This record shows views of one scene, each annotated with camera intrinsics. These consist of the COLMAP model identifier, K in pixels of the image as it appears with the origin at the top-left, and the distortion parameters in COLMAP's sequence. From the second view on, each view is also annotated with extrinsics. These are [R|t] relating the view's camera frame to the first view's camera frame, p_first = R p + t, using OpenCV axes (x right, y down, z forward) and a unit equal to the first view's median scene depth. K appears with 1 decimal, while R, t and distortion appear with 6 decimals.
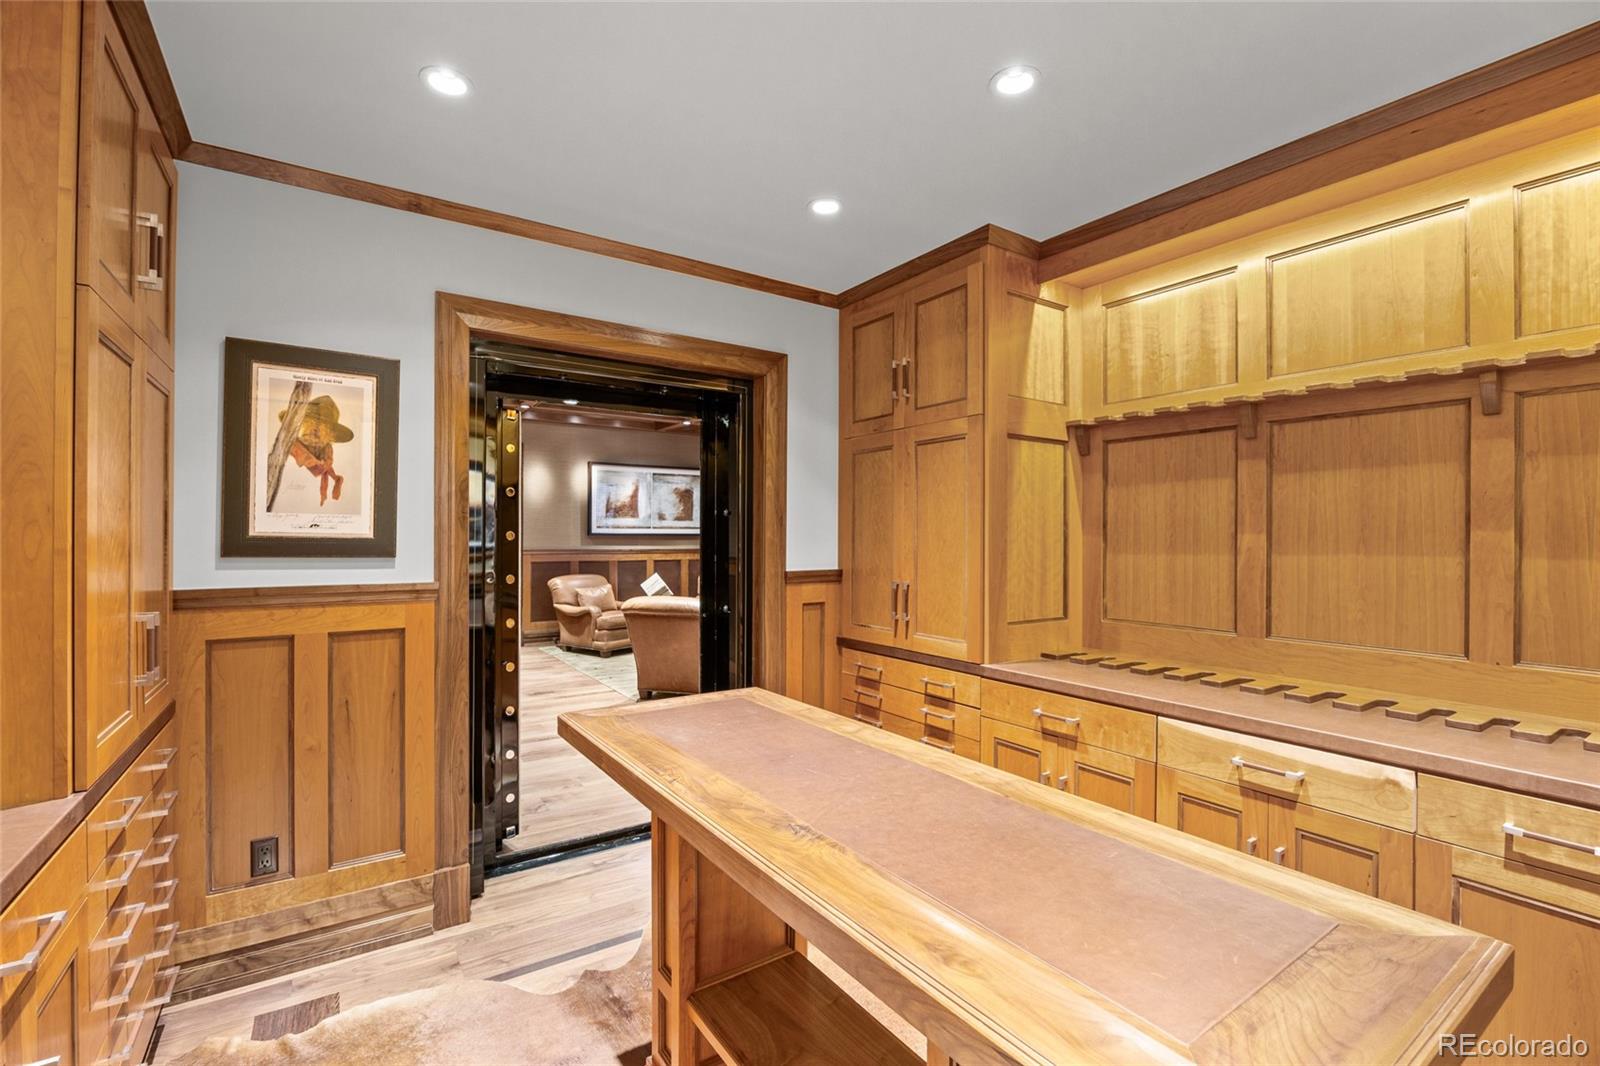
lens RADIAL K [[708.5, 0, 803.5], [0, 708.5, 534.5], [0, 0, 1]] dist [-0.017625, -0.000786]
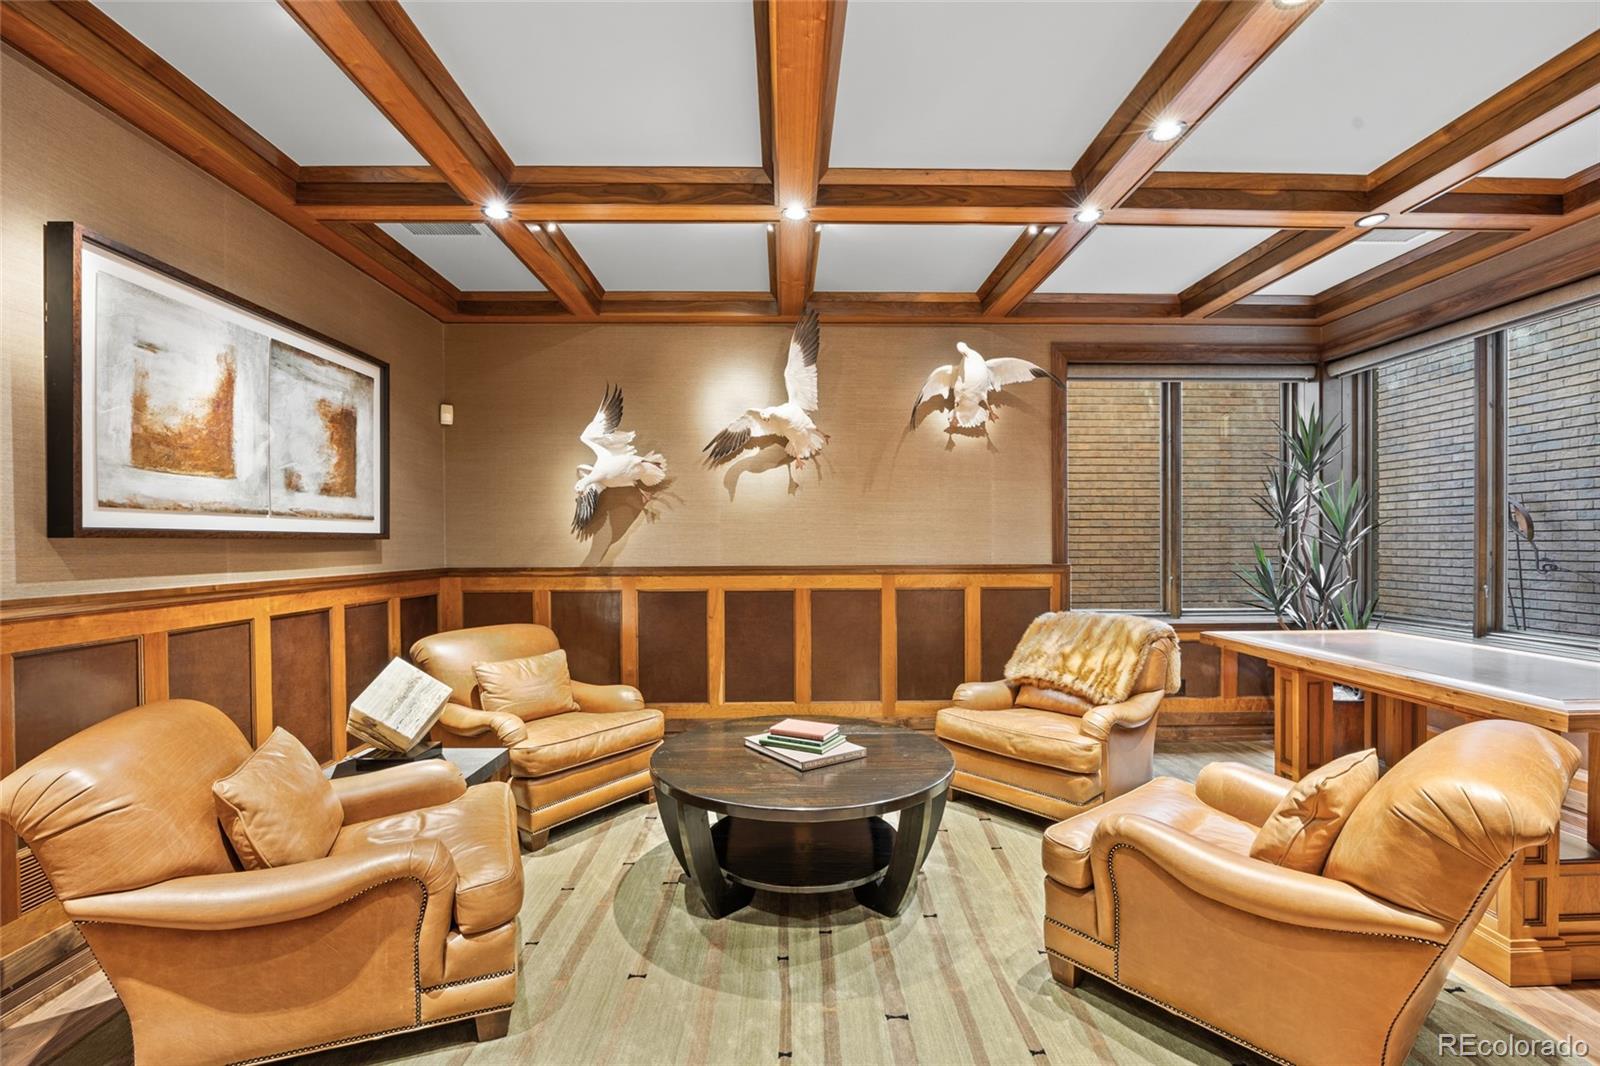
lens RADIAL K [[708.5, 0, 802.5], [0, 708.5, 543.3], [0, 0, 1]] dist [-0.017625, -0.000786]
pose [[0.541448, -0.007376, 0.840702, -0.352599], [0.001904, 0.999970, 0.007548, 0.001720], [-0.840732, -0.002486, 0.541445, 0.644348]]
